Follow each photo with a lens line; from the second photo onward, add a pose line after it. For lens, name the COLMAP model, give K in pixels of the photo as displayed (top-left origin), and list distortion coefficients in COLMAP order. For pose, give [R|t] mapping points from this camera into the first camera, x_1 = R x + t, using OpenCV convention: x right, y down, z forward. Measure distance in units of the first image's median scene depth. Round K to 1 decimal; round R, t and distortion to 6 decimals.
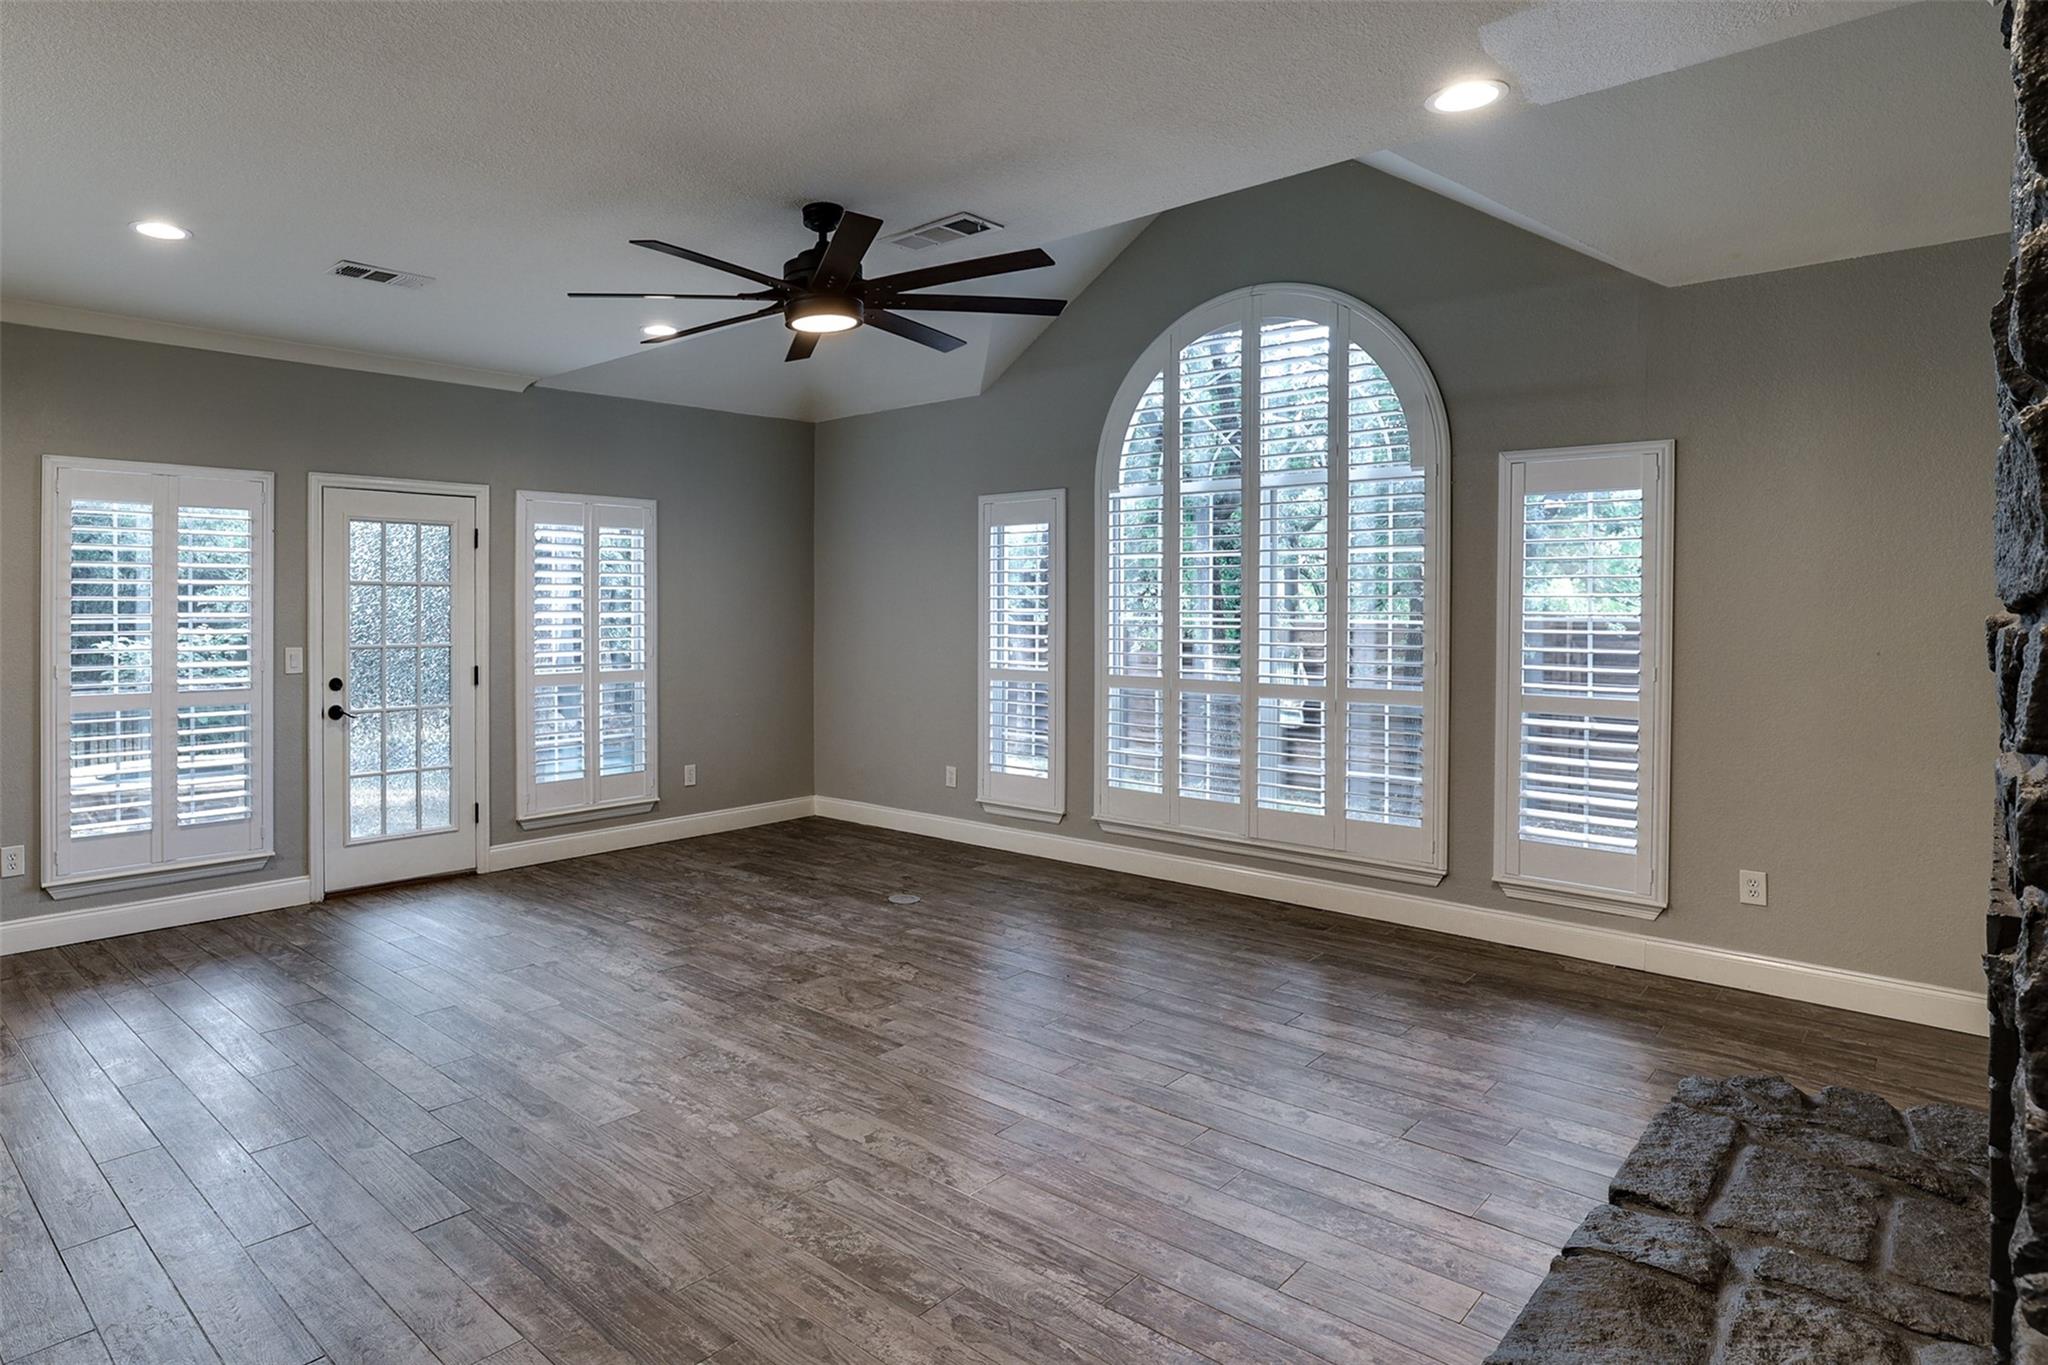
lens RADIAL K [[1177.9, 0, 1023.4], [0, 1177.9, 613.3], [0, 0, 1]] dist [-0.037566, 0.018676]
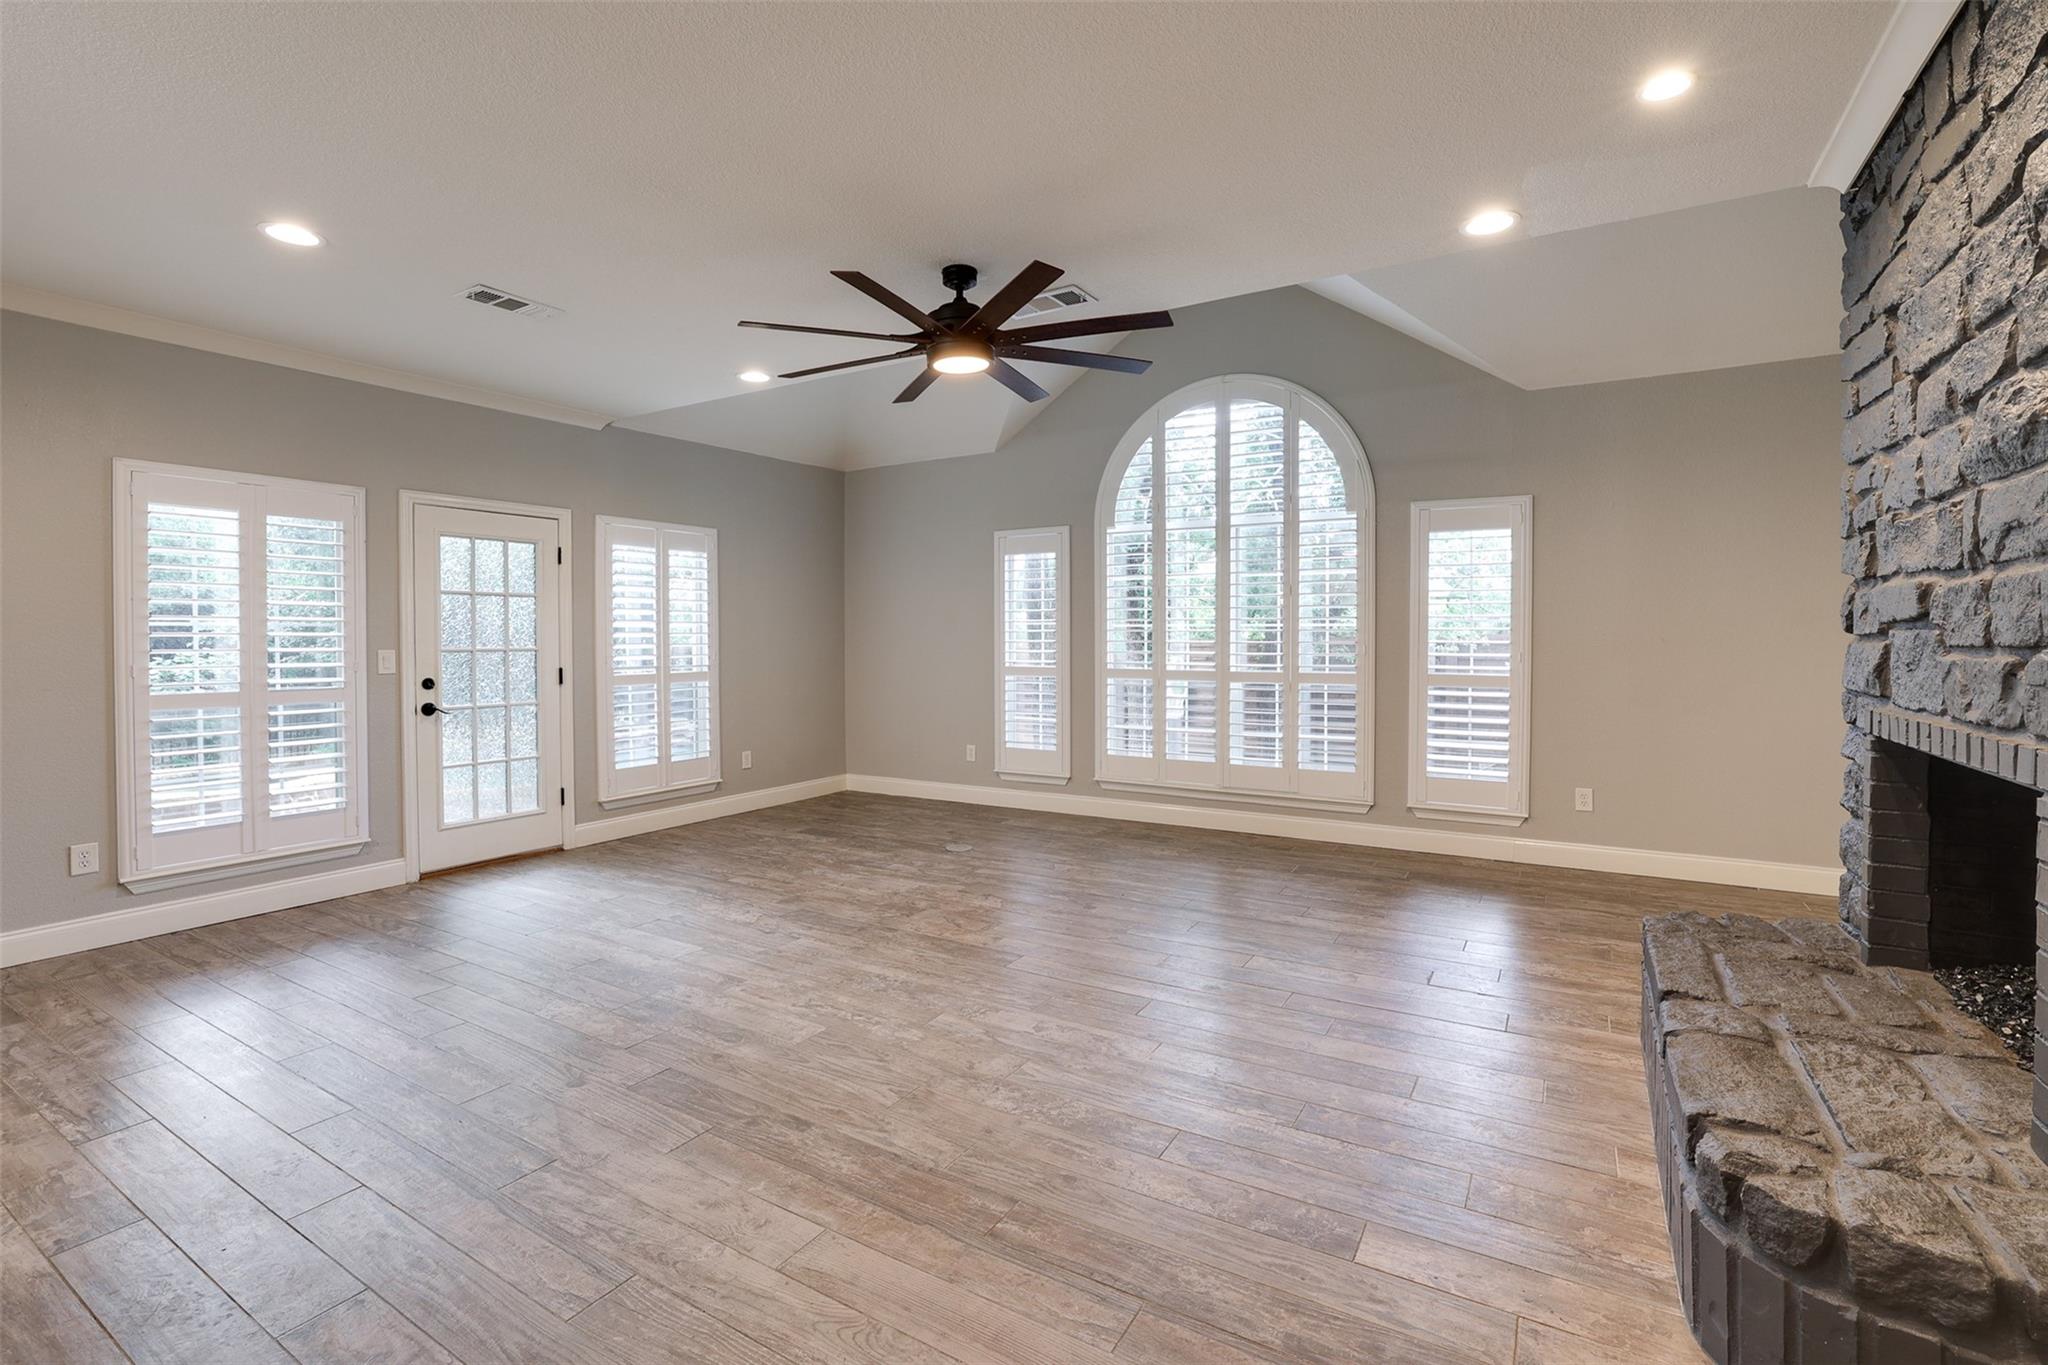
lens RADIAL K [[877.2, 0, 1143.7], [0, 877.2, 646.9], [0, 0, 1]] dist [-0.044952, 0.013965]
pose [[0.969642, -0.005127, 0.244476, -0.147879], [0.004287, 0.999983, 0.003969, 0.029011], [-0.244492, -0.002800, 0.969647, 0.057430]]
